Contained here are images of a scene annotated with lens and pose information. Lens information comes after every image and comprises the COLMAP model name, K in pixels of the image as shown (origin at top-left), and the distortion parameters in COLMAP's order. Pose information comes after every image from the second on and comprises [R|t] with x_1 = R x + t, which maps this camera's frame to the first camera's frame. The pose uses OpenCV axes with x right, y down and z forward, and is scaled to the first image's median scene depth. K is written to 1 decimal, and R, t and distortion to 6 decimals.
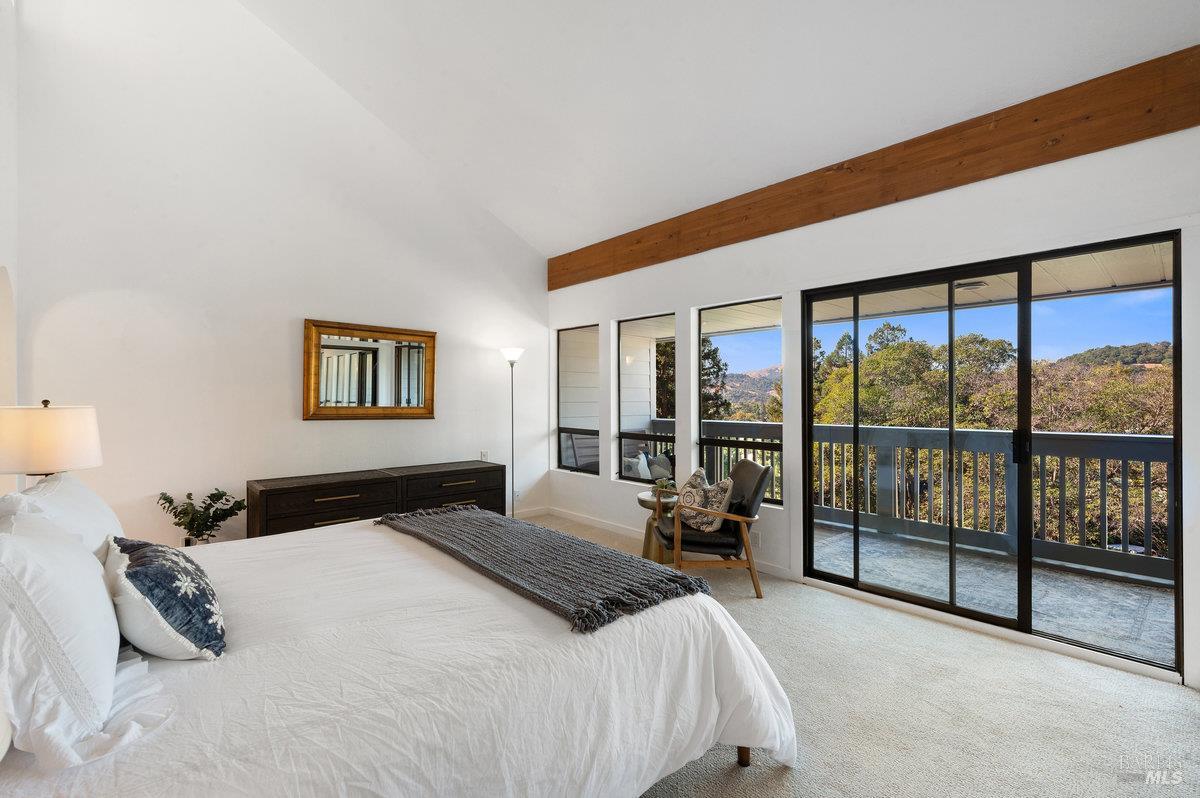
lens RADIAL K [[538.5, 0, 600.0], [0, 538.5, 399.5], [0, 0, 1]] dist [0.002092, -0.000202]
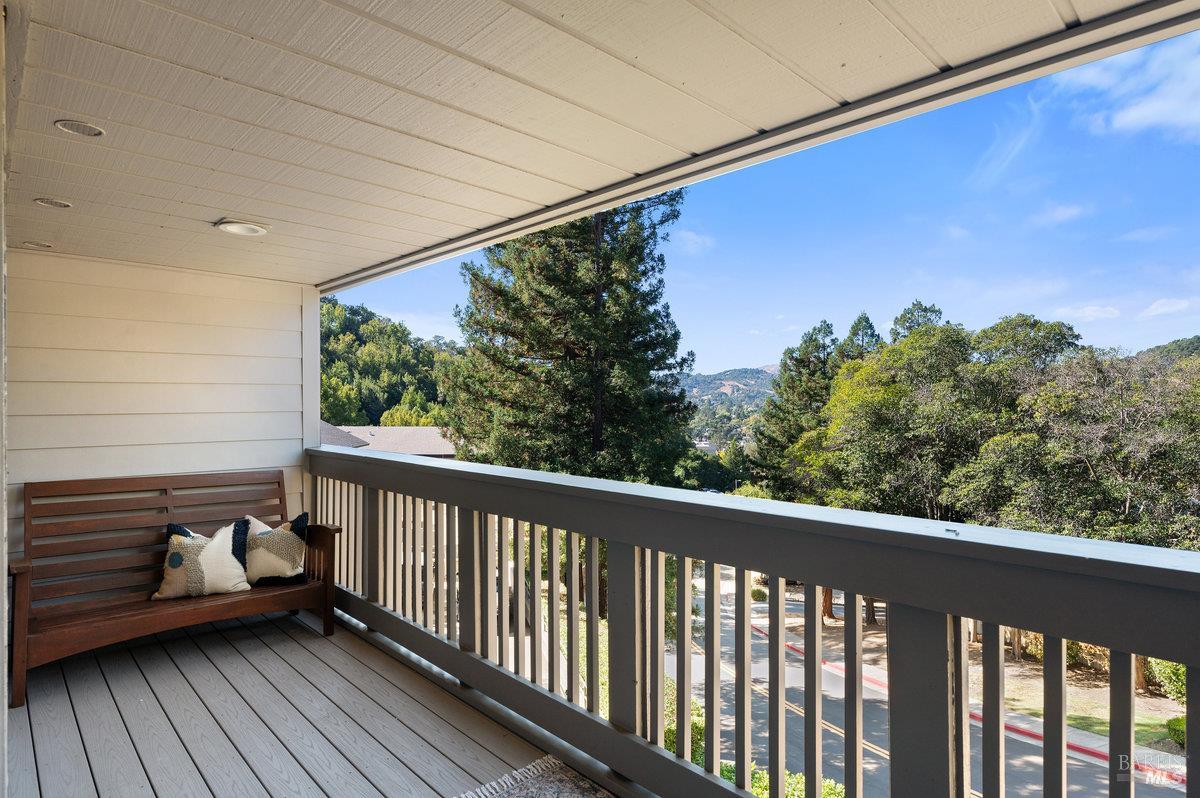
lens RADIAL K [[663.7, 0, 600.1], [0, 663.7, 398.0], [0, 0, 1]] dist [-0.005625, 0.002571]
pose [[0.999763, 0.001275, 0.021719, 0.081664], [-0.001211, 0.999995, -0.002950, -0.001906], [-0.021722, 0.002923, 0.999760, 0.088376]]
